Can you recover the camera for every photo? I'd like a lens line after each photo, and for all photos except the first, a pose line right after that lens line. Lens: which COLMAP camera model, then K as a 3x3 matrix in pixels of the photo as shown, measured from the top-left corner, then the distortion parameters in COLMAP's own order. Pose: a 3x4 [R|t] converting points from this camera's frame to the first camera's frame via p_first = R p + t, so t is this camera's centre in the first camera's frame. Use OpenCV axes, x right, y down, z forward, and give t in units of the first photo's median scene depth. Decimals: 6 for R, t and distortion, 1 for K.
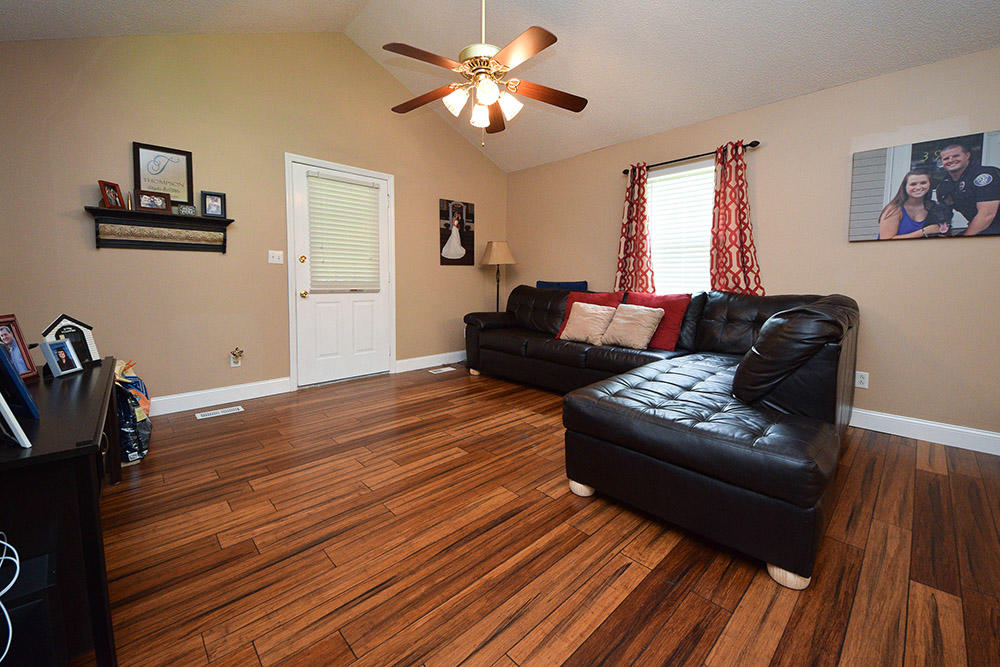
lens RADIAL K [[392.7, 0, 503.7], [0, 392.7, 303.2], [0, 0, 1]] dist [0.024447, -0.019105]
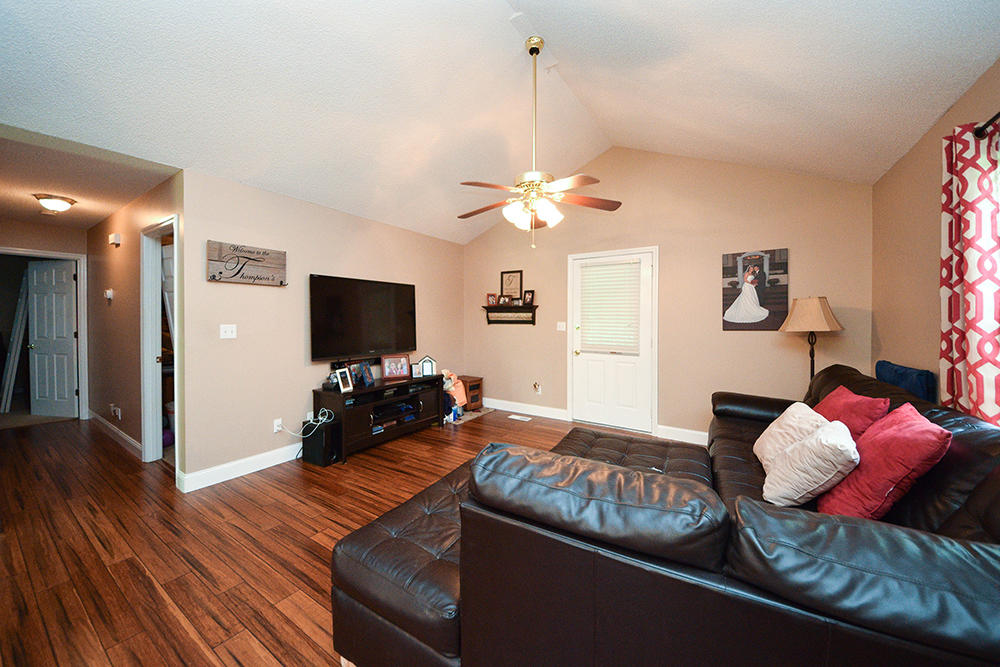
lens RADIAL K [[369.5, 0, 481.1], [0, 369.5, 319.7], [0, 0, 1]] dist [0.048024, -0.028427]
pose [[0.198908, 0.000061, -0.980018, 0.726819], [-0.060692, 0.998081, -0.012256, -0.105520], [0.978137, 0.061917, 0.198530, 0.428043]]
